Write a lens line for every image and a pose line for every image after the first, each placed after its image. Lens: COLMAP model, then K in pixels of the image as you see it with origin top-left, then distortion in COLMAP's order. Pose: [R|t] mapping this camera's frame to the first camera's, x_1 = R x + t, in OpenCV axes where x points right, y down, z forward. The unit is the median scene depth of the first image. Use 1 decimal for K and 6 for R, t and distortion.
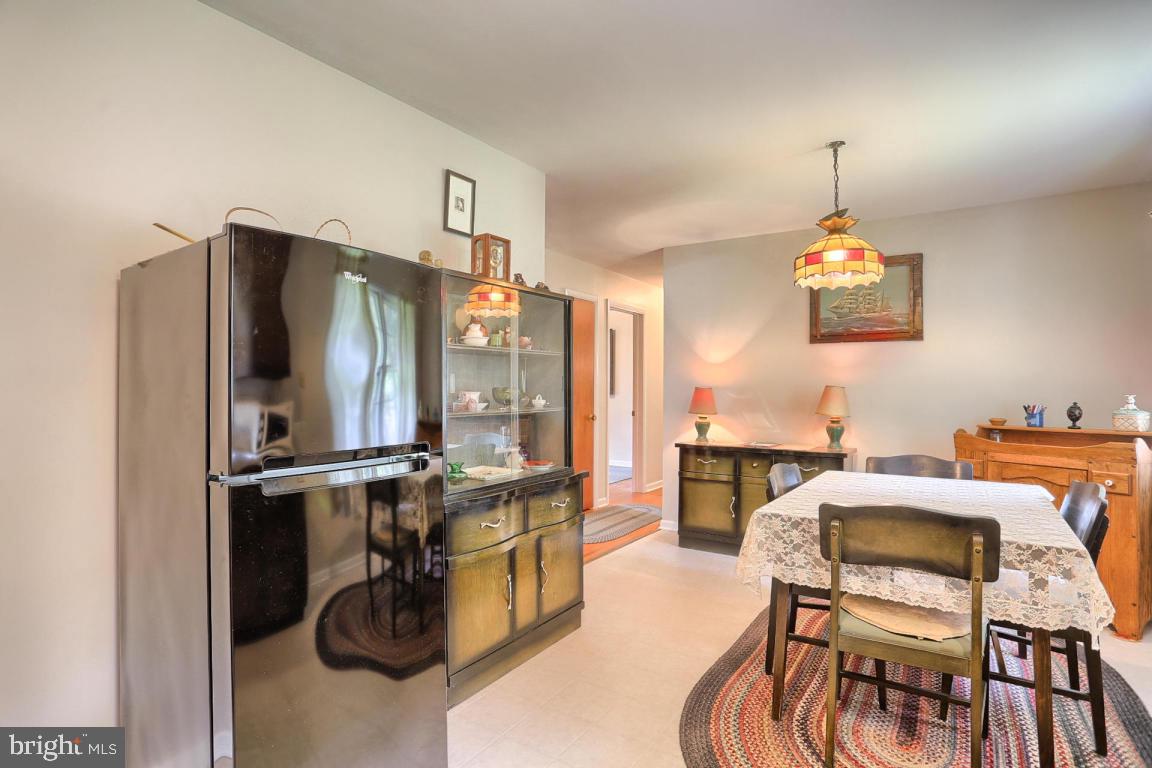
lens RADIAL K [[561.7, 0, 578.7], [0, 561.7, 379.8], [0, 0, 1]] dist [-0.026193, 0.004163]
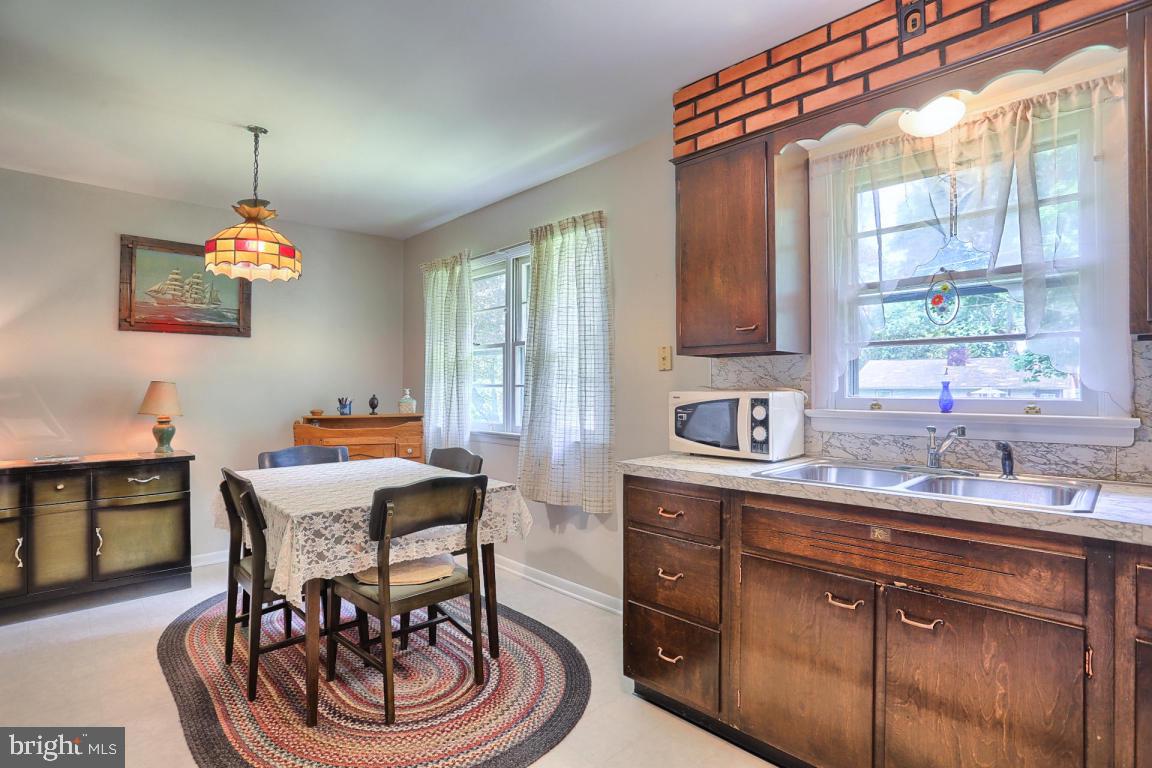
lens RADIAL K [[561.7, 0, 575.8], [0, 561.7, 383.7], [0, 0, 1]] dist [-0.026193, 0.004163]
pose [[0.246579, 0.000475, 0.969123, -0.311264], [-0.013301, 0.999907, 0.002894, 0.004485], [-0.969031, -0.013604, 0.246563, 0.214575]]
